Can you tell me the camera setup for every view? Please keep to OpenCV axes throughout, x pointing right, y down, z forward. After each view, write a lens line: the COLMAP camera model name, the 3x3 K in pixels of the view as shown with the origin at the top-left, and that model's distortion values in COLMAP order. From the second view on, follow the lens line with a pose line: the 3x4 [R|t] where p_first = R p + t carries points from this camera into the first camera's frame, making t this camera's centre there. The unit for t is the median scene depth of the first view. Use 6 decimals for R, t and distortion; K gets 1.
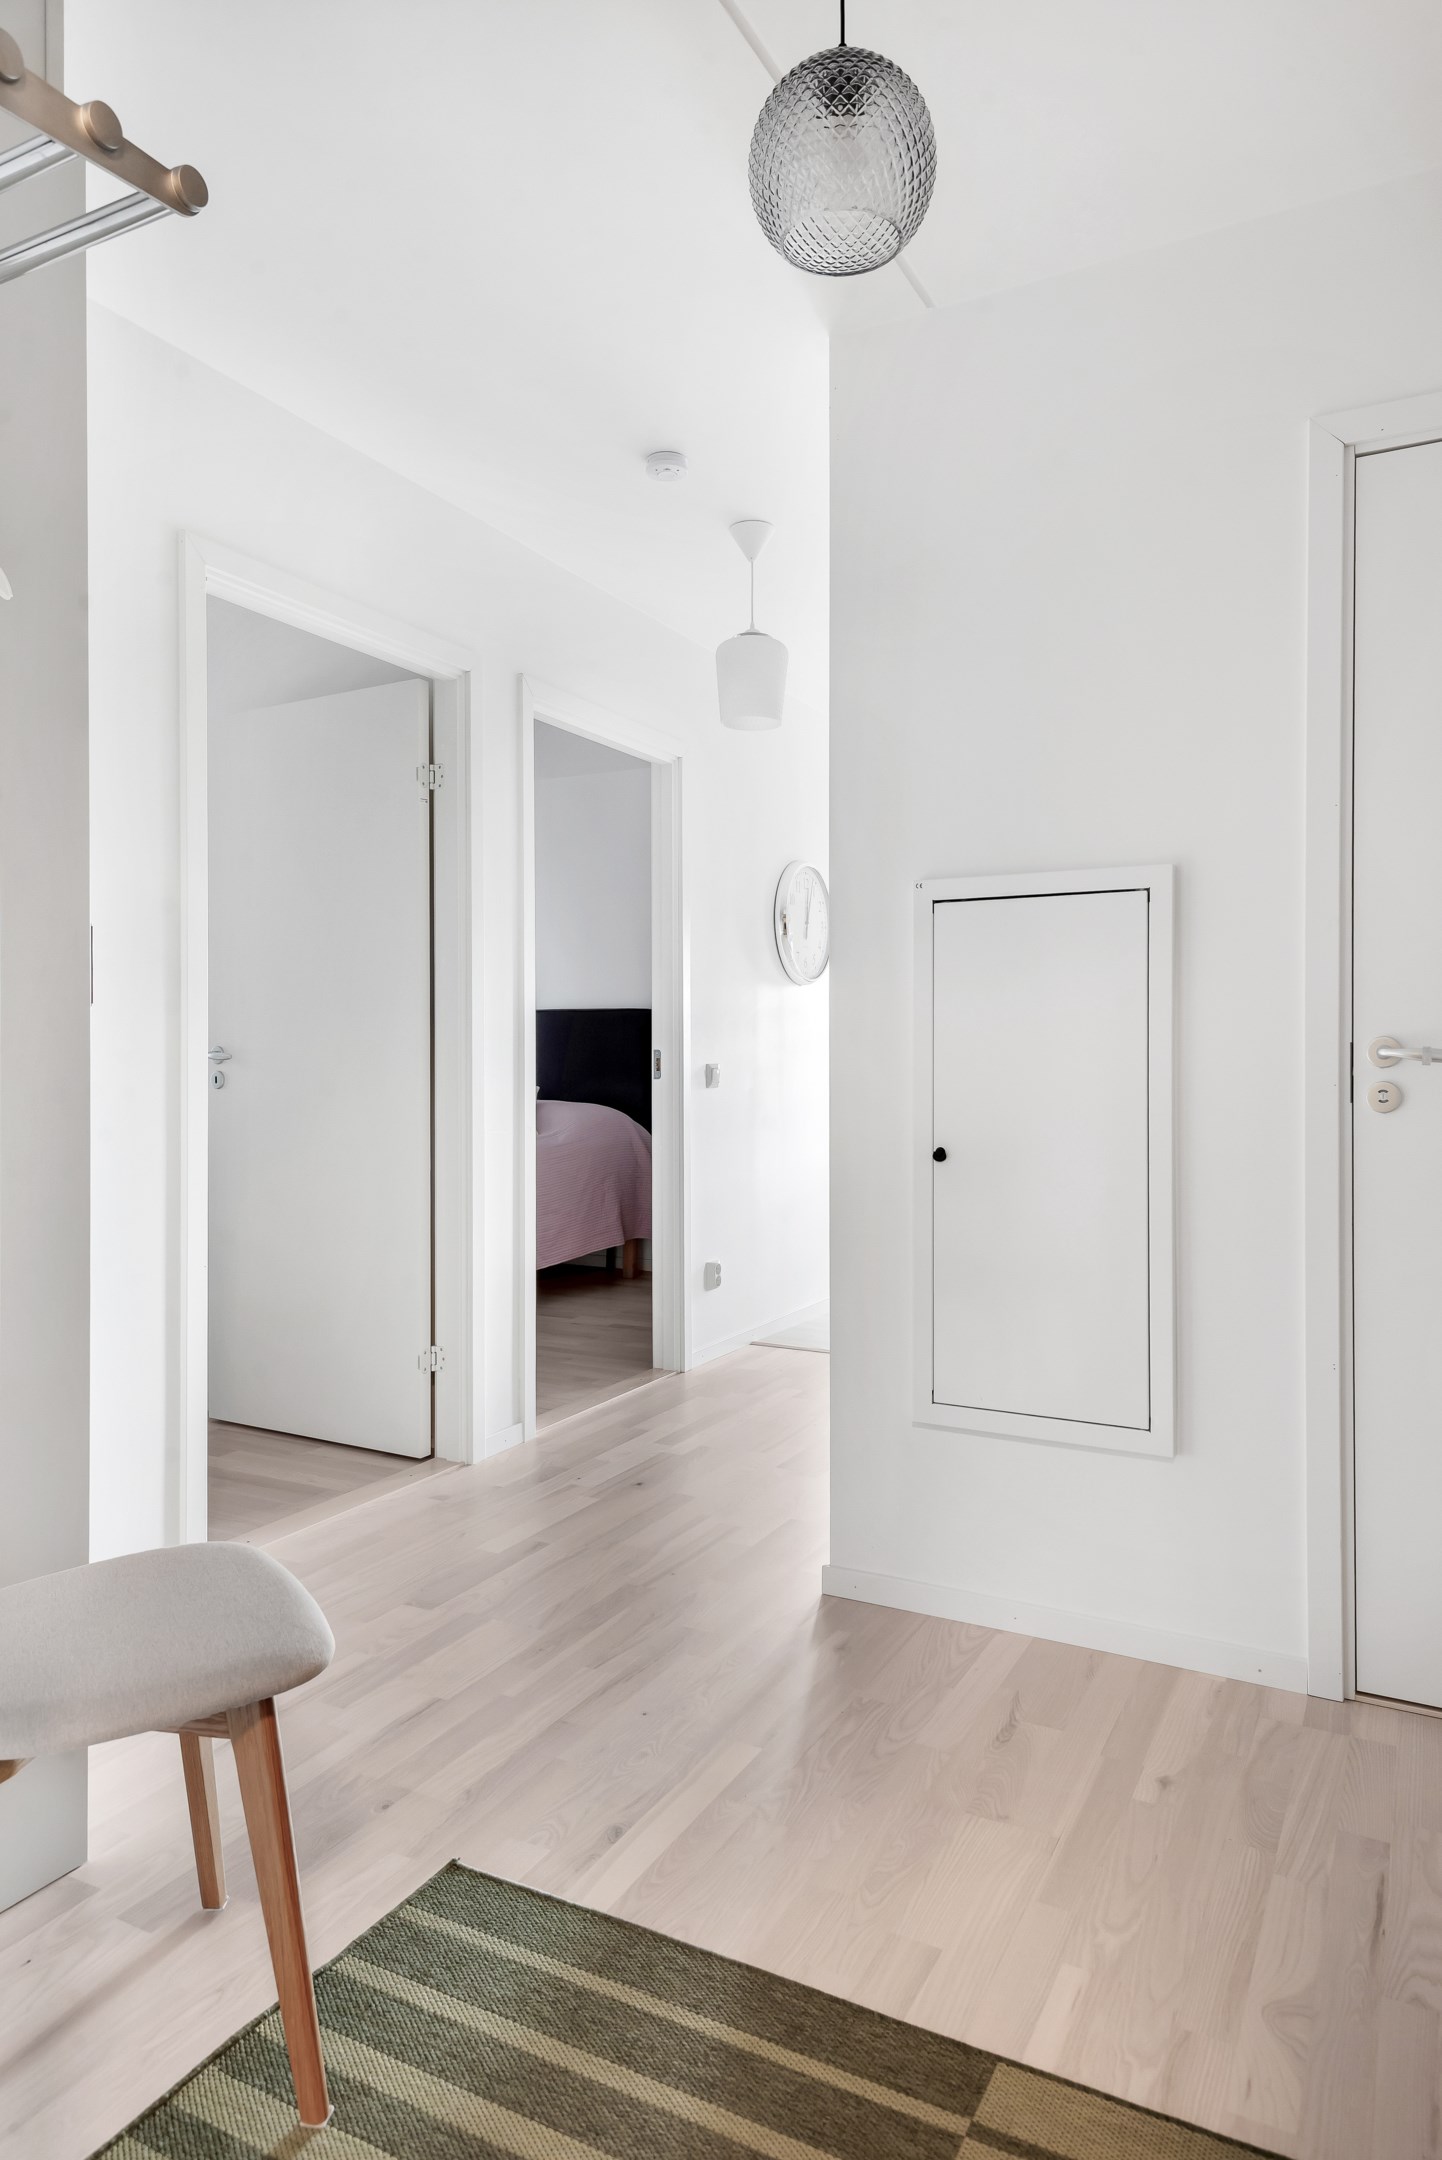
lens RADIAL K [[1158.5, 0, 721.0], [0, 1158.5, 1080.0], [0, 0, 1]] dist [-0.000247, -0.000493]
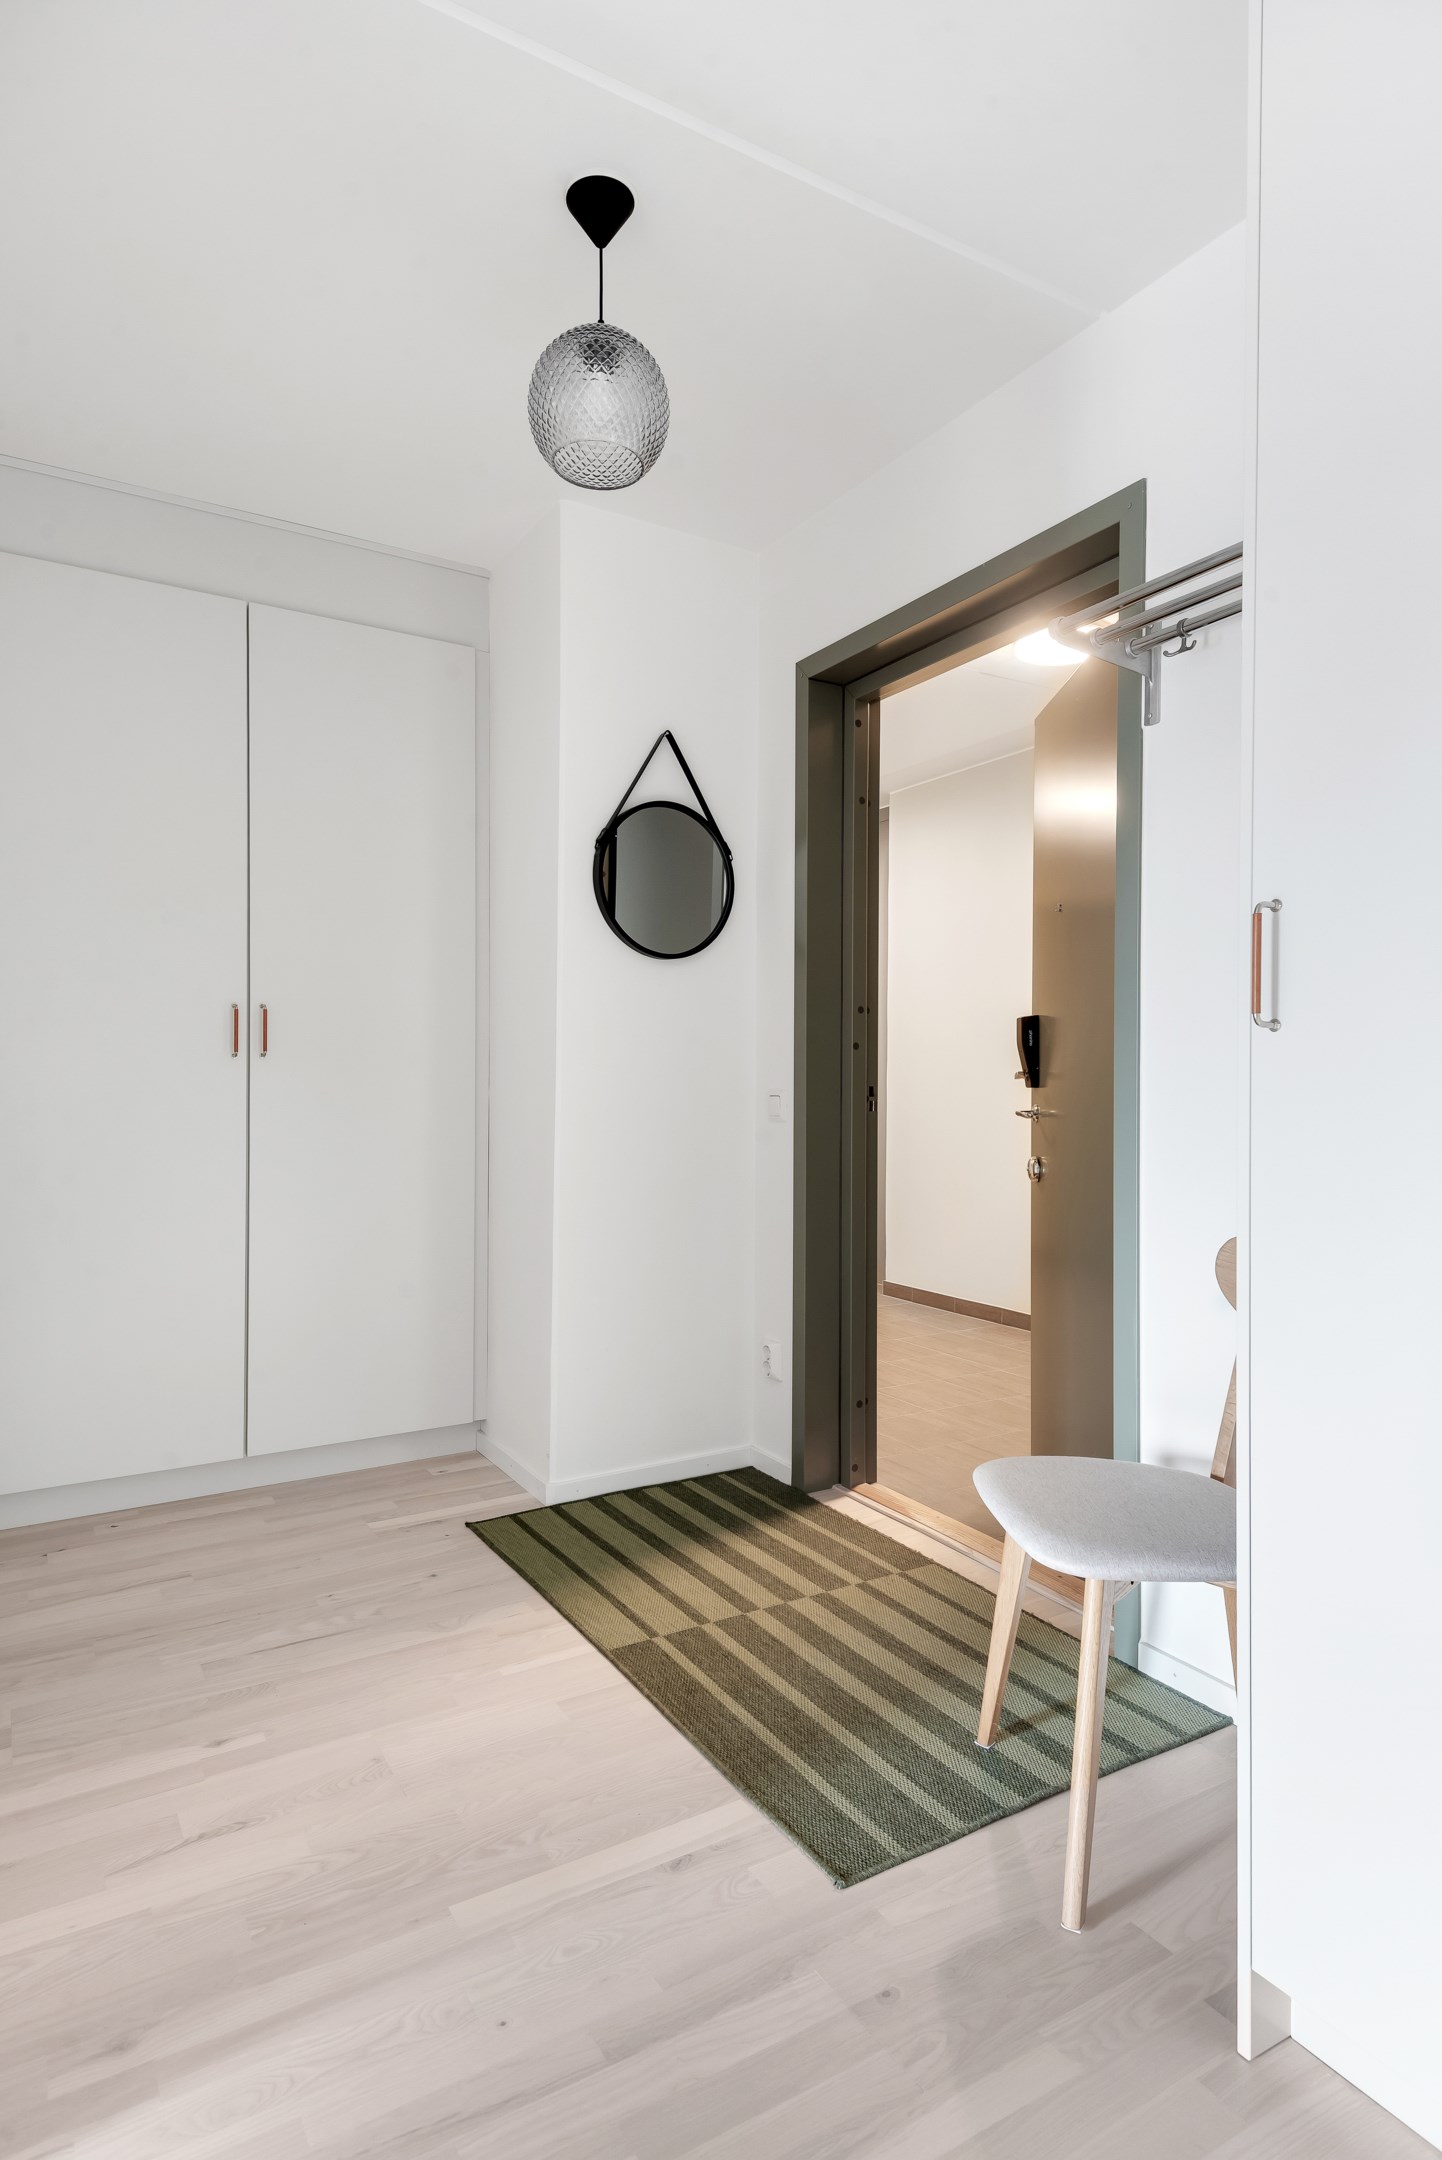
lens RADIAL K [[1158.5, 0, 721.0], [0, 1158.5, 1080.0], [0, 0, 1]] dist [-0.000247, -0.000493]
pose [[-0.826757, -0.007064, 0.562515, -0.755508], [0.007135, 0.999709, 0.023040, -0.038922], [-0.562515, 0.023062, -0.826466, 2.012710]]
